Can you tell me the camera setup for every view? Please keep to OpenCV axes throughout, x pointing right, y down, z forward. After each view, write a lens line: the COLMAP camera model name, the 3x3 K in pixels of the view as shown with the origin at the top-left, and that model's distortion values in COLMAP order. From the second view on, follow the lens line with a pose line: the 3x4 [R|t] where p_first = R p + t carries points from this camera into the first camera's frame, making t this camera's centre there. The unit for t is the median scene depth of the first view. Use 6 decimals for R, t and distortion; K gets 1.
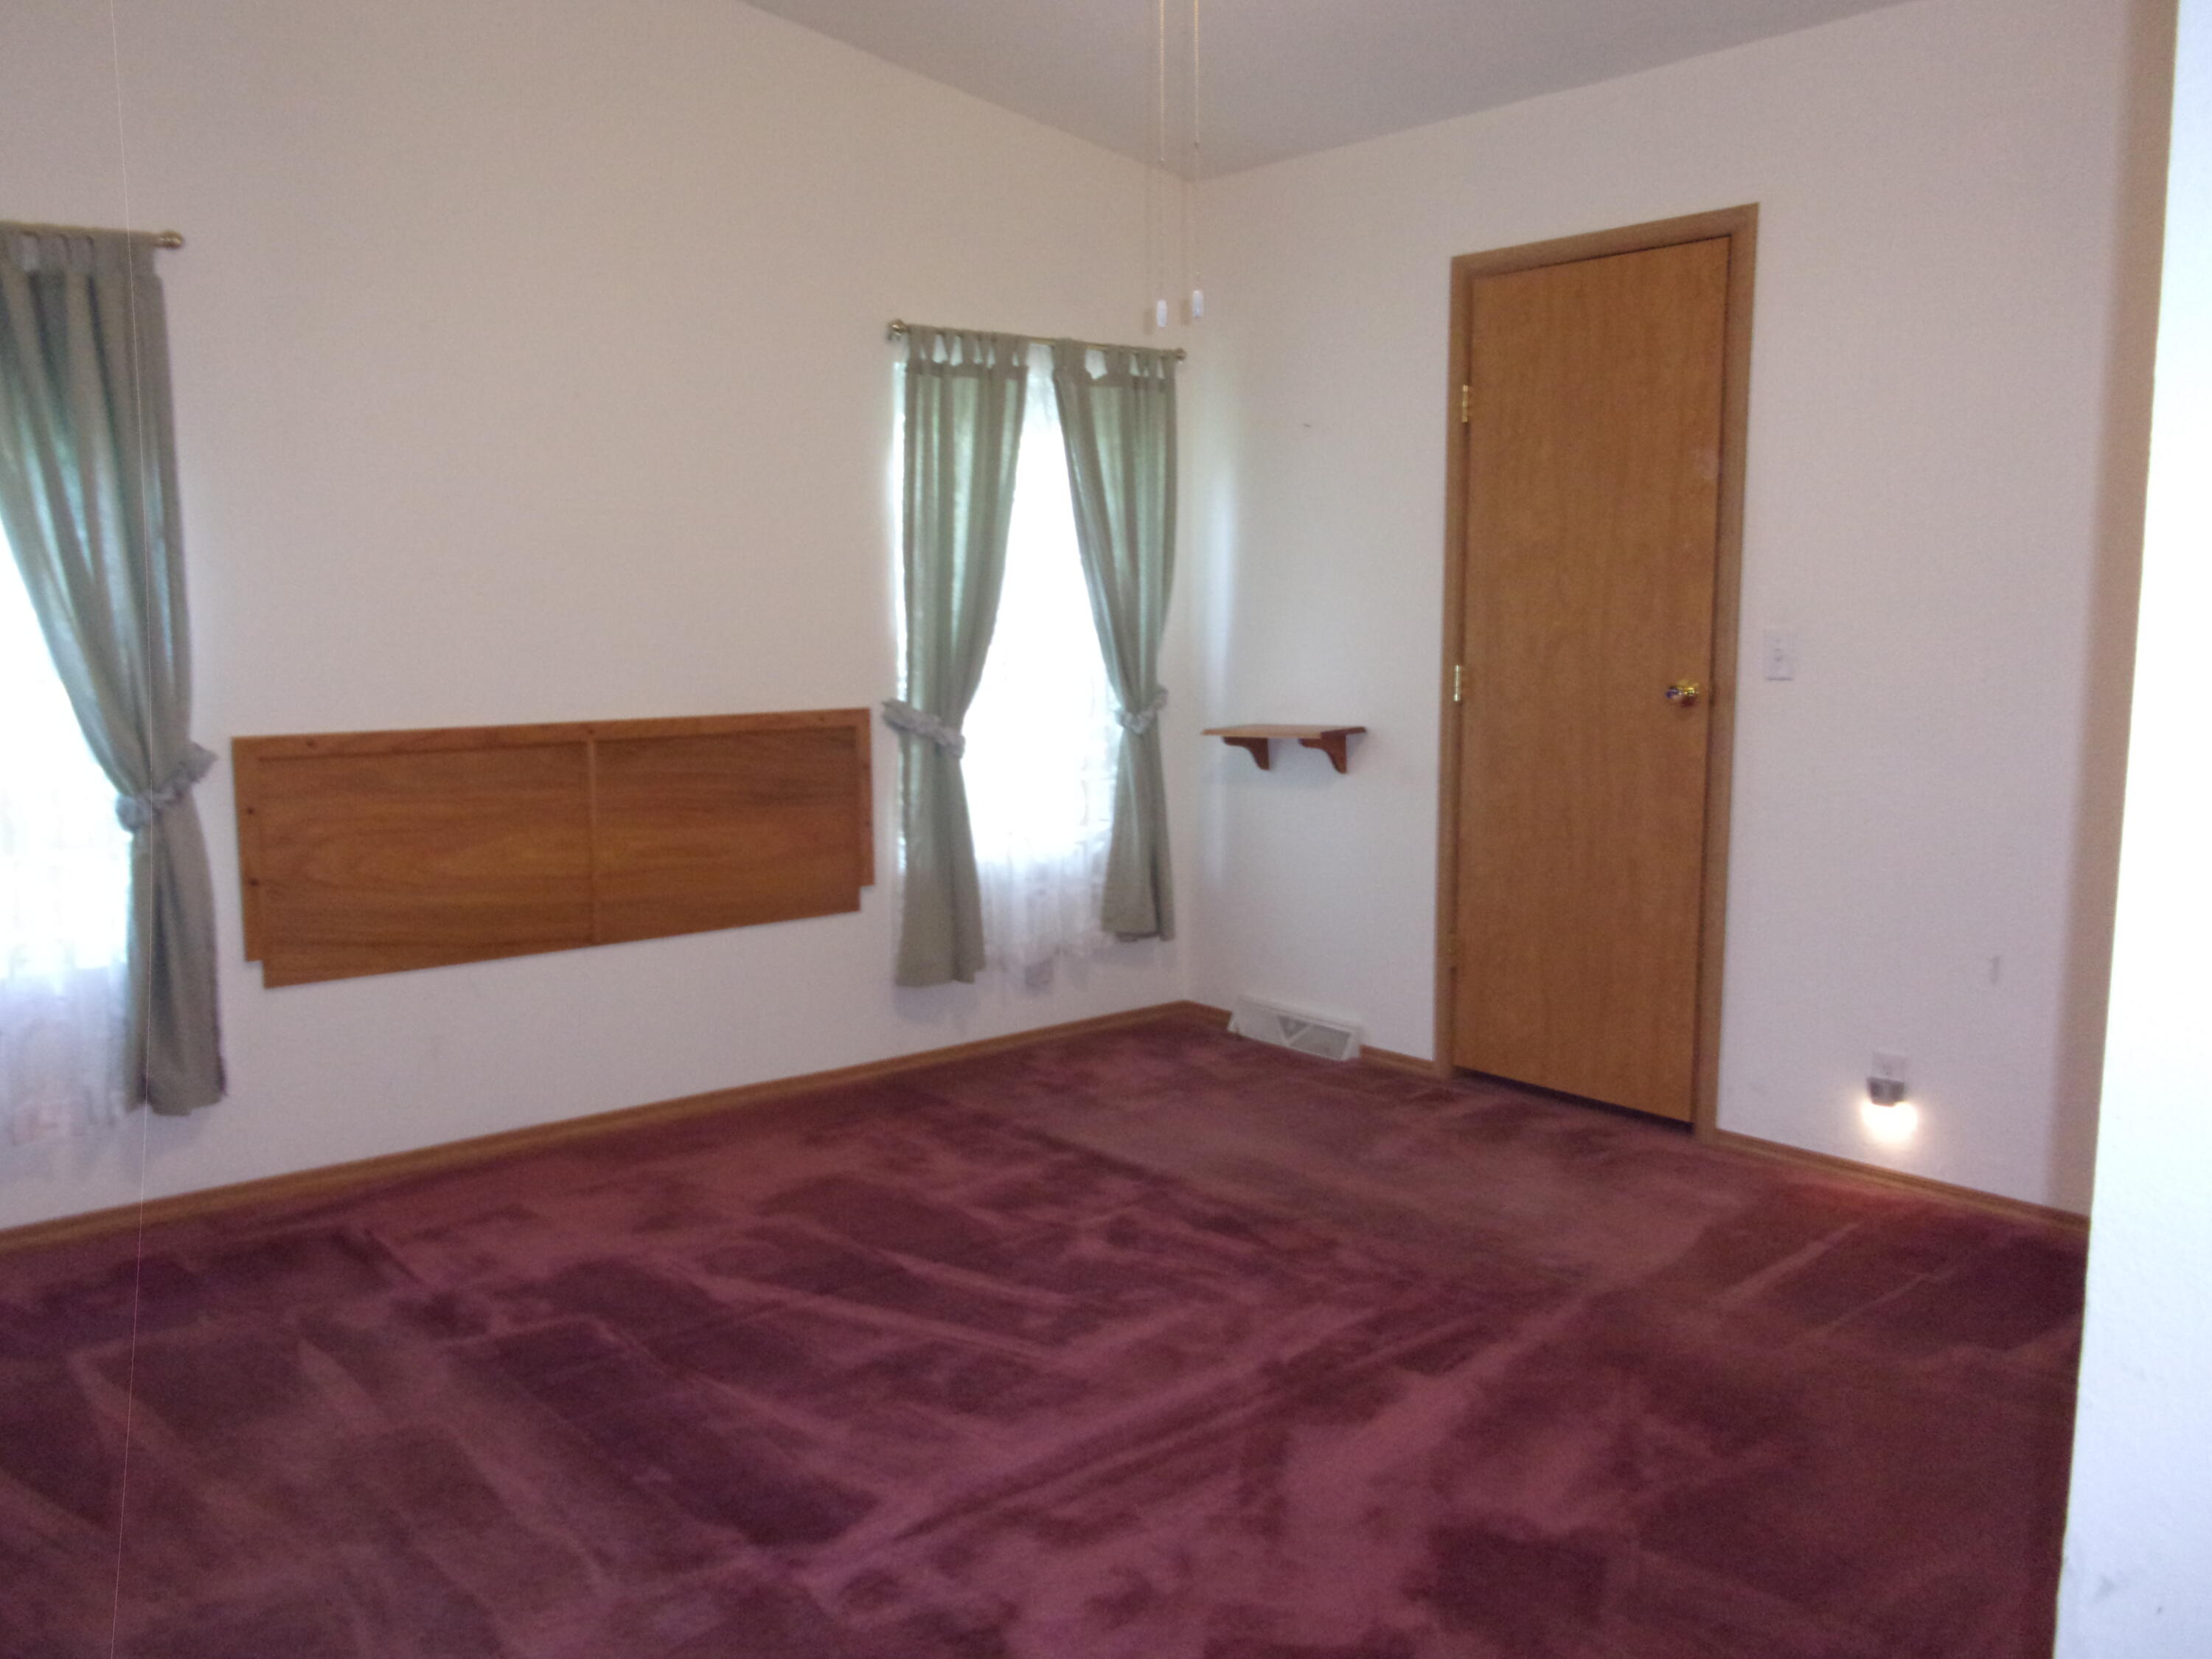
lens RADIAL K [[1866.7, 0, 1106.4], [0, 1866.7, 826.9], [0, 0, 1]] dist [0.036990, -0.060805]
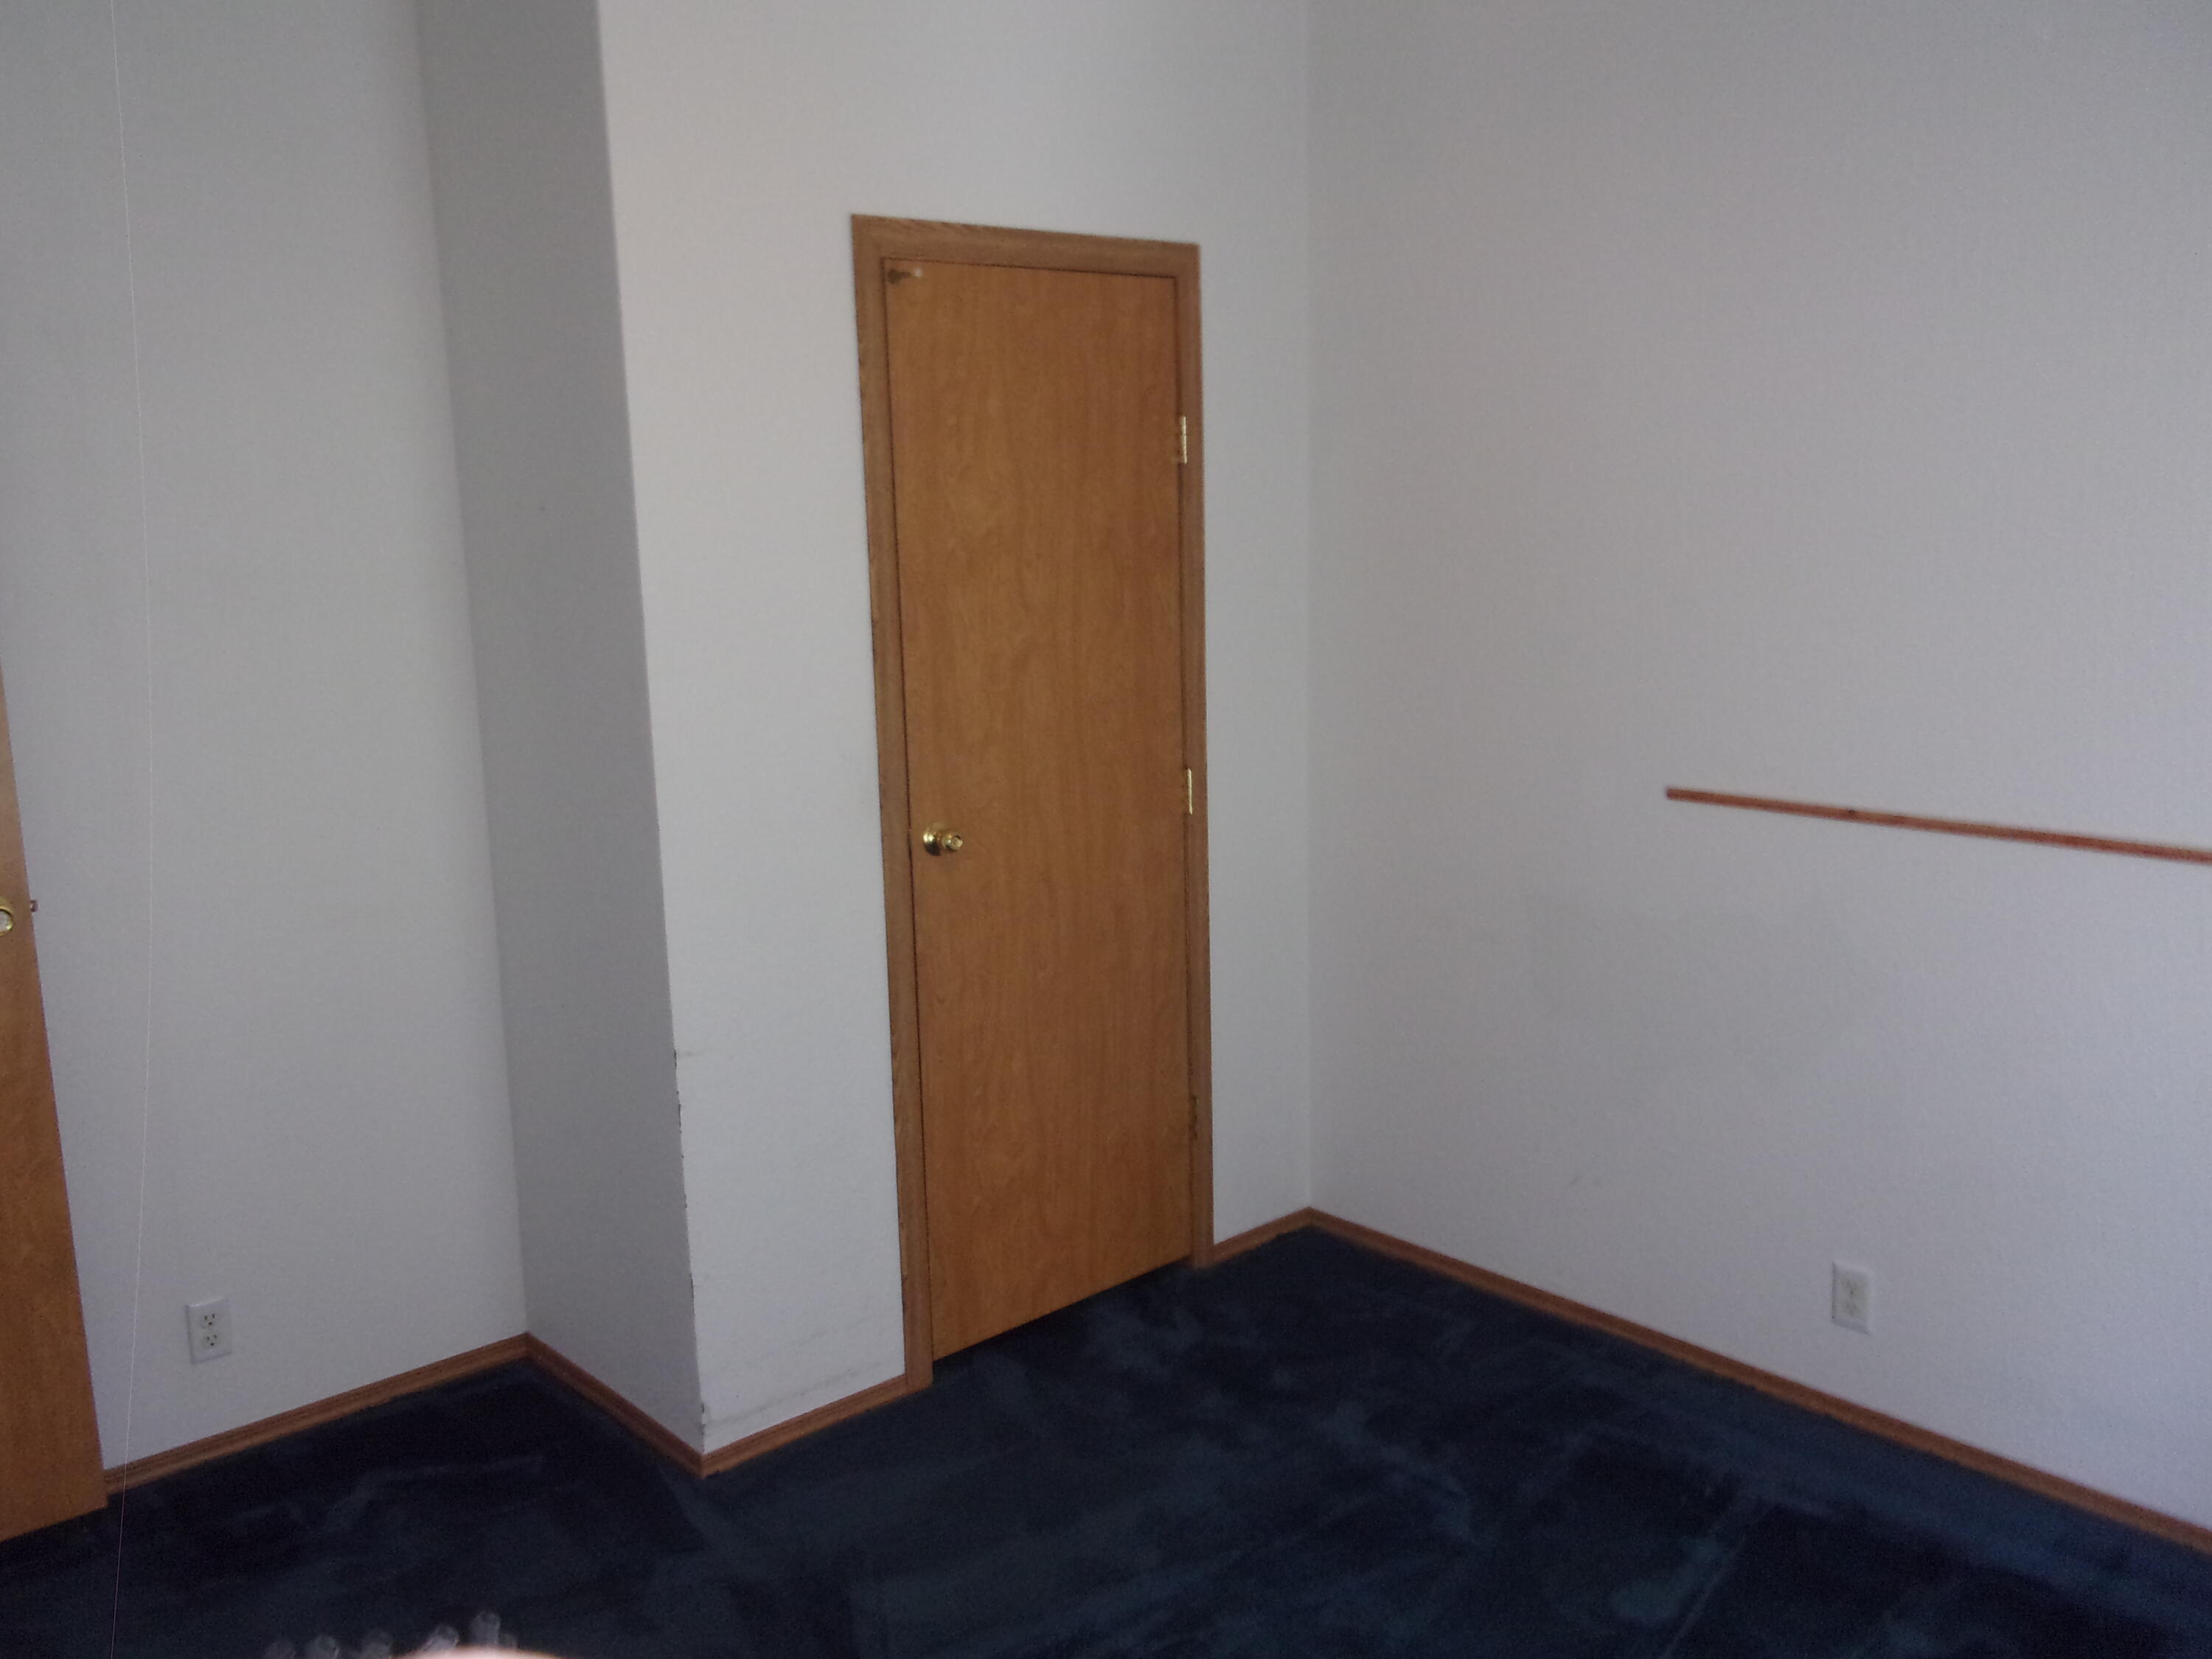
lens RADIAL K [[1866.7, 0, 1105.3], [0, 1866.7, 835.6], [0, 0, 1]] dist [0.036990, -0.060805]
pose [[0.956695, -0.065644, 0.283595, 0.053580], [0.063025, 0.997843, 0.018360, -0.040002], [-0.284189, 0.000309, 0.958768, 0.267741]]
